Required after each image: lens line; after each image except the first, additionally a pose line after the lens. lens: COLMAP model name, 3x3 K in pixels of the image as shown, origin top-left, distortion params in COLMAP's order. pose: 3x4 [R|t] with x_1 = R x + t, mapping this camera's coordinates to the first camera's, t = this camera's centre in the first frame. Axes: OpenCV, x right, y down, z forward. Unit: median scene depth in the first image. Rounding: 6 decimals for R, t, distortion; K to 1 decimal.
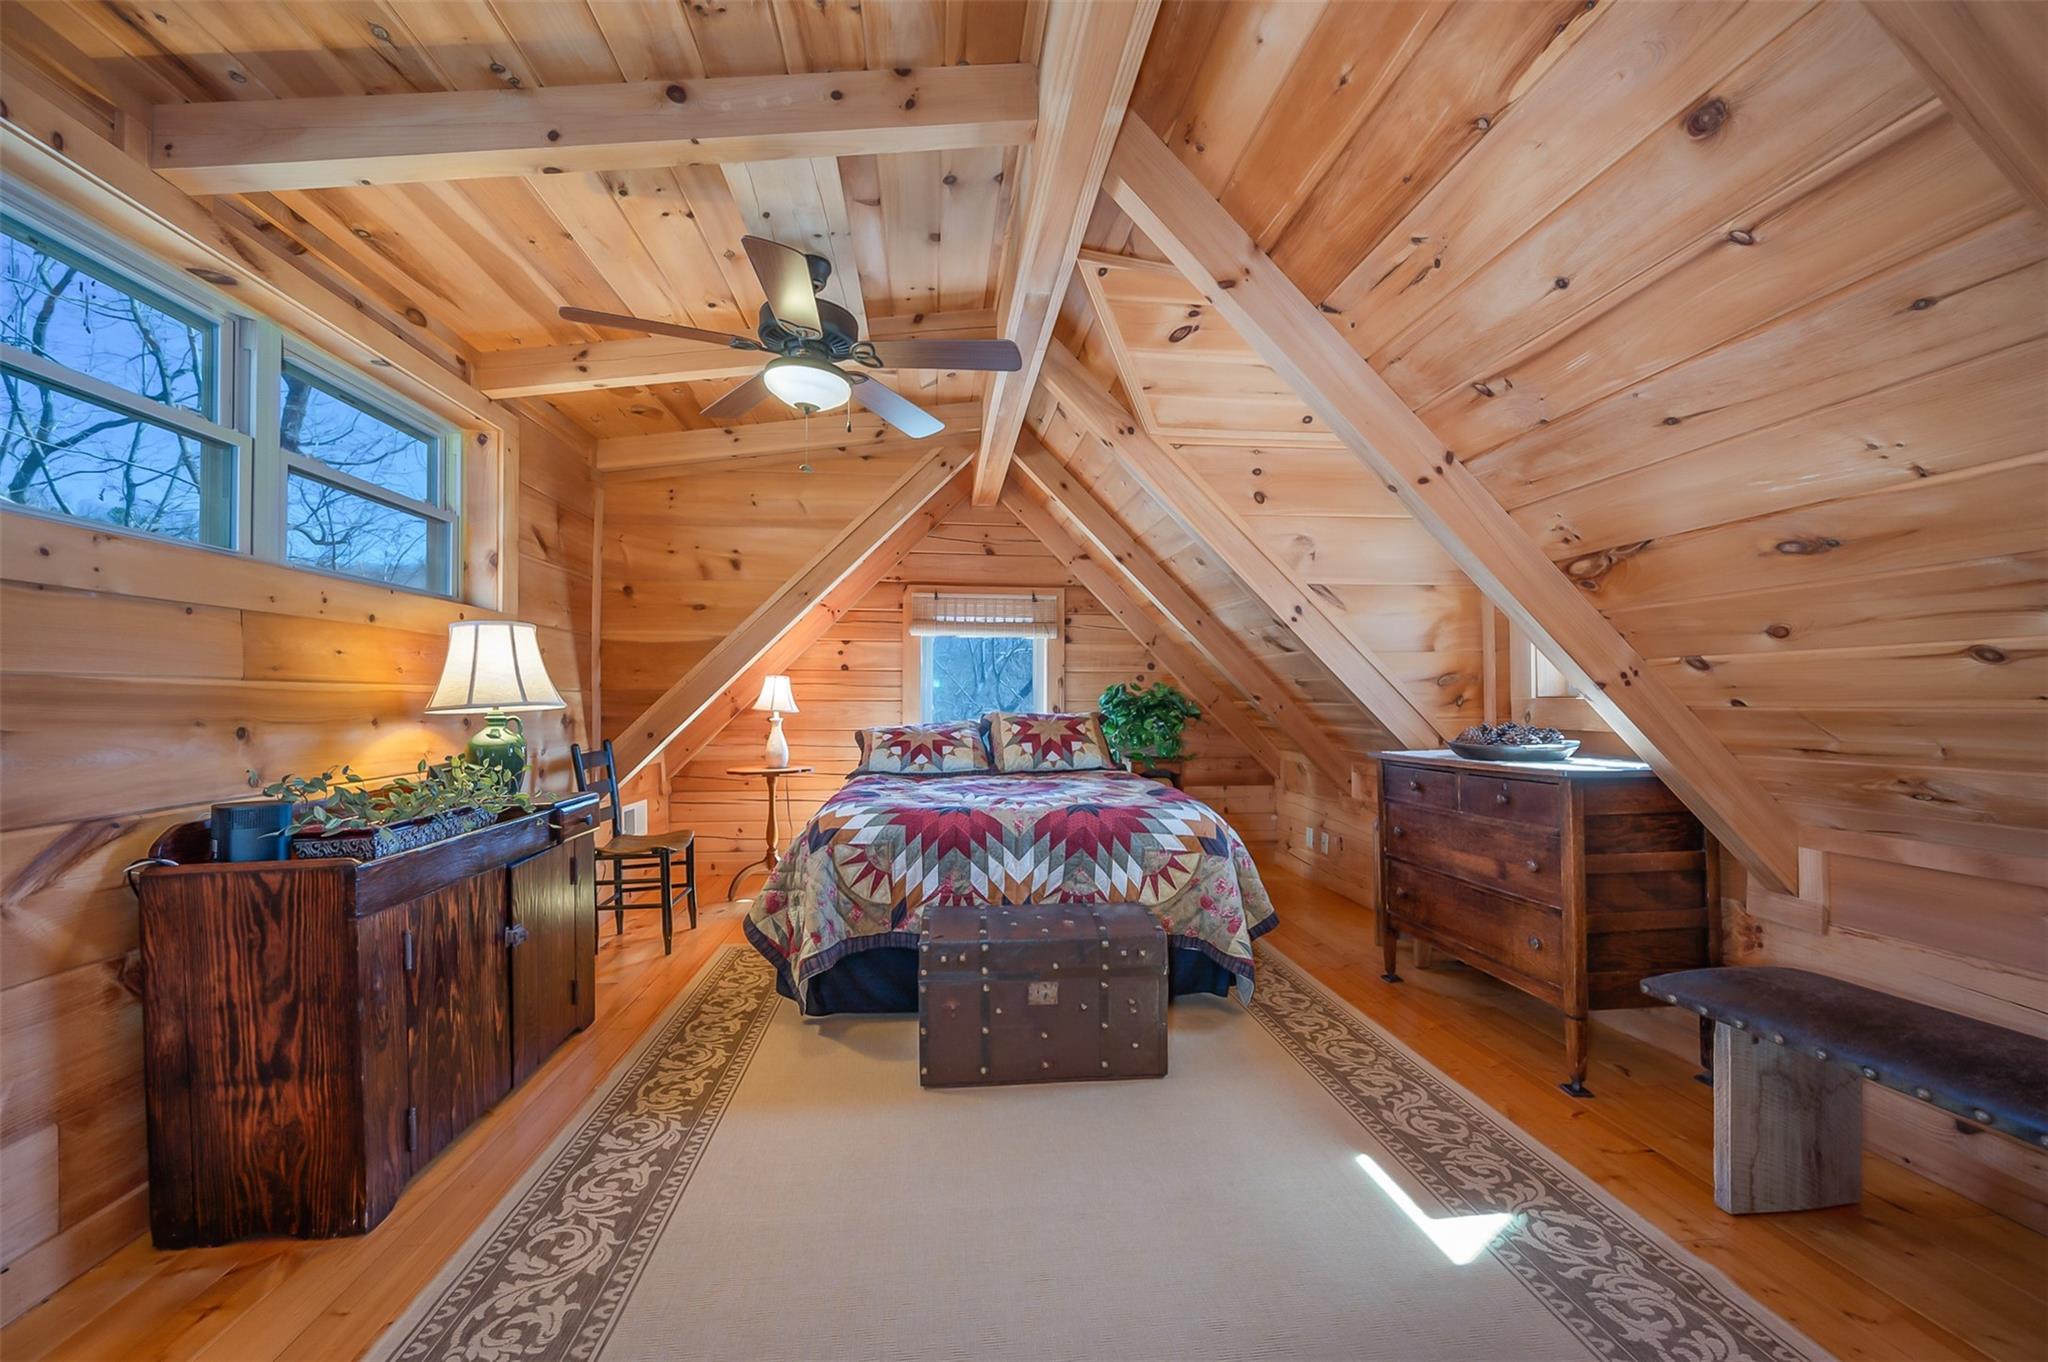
lens RADIAL K [[812.7, 0, 1027.0], [0, 812.7, 703.5], [0, 0, 1]] dist [-0.000715, -0.000278]
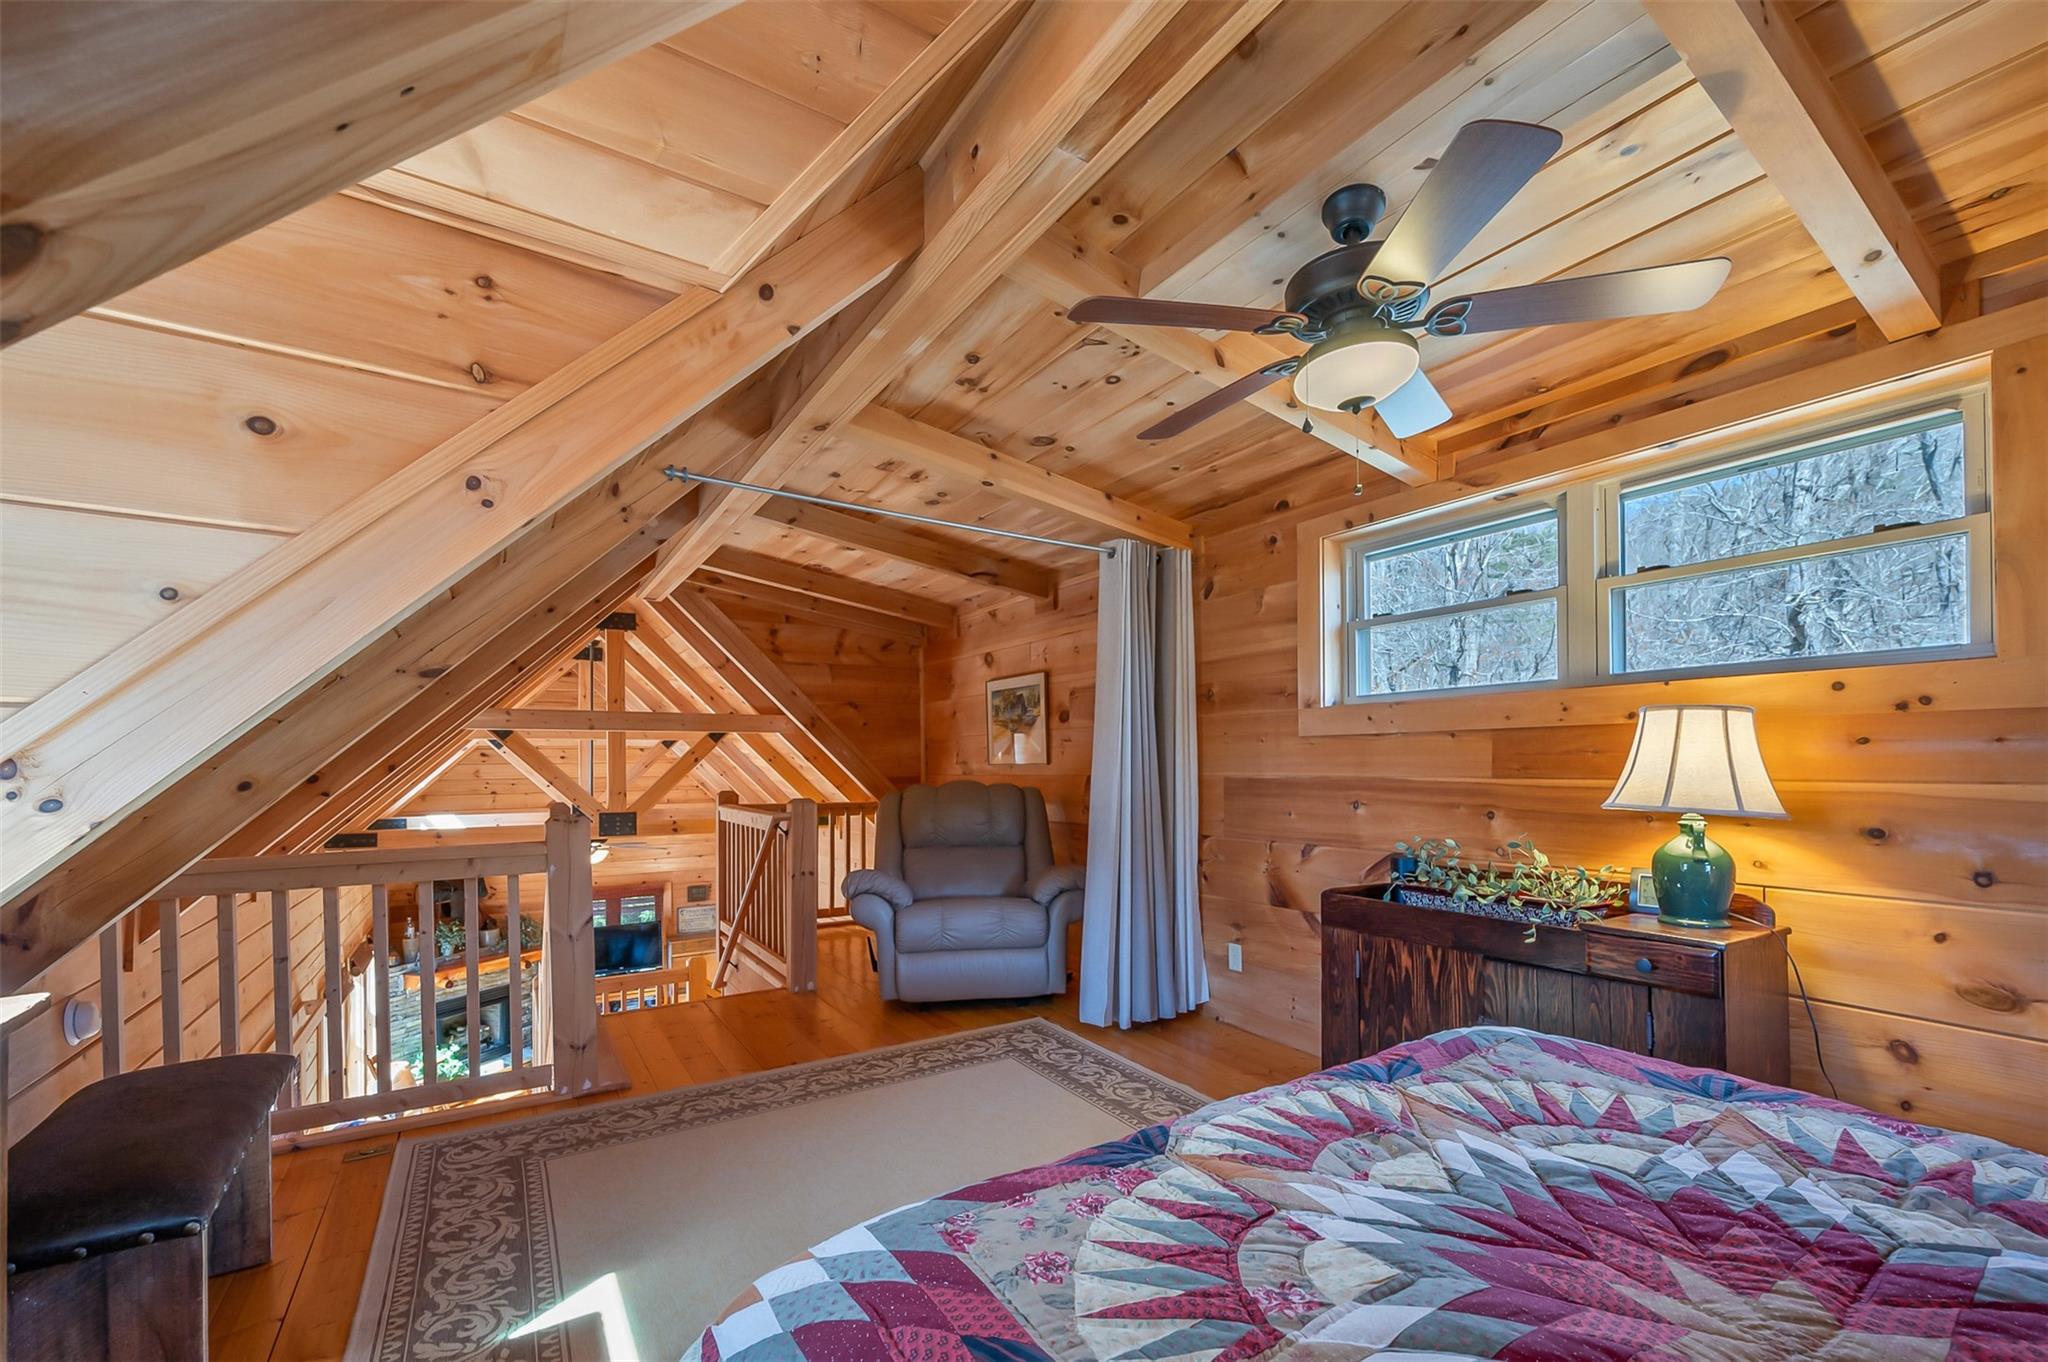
lens RADIAL K [[830.5, 0, 1024.6], [0, 830.5, 747.7], [0, 0, 1]] dist [-0.000612, -0.000114]
pose [[-0.897189, -0.001813, -0.441643, 0.438545], [0.004386, 0.999906, -0.013016, -0.071519], [0.441625, -0.013615, -0.897096, 2.051977]]
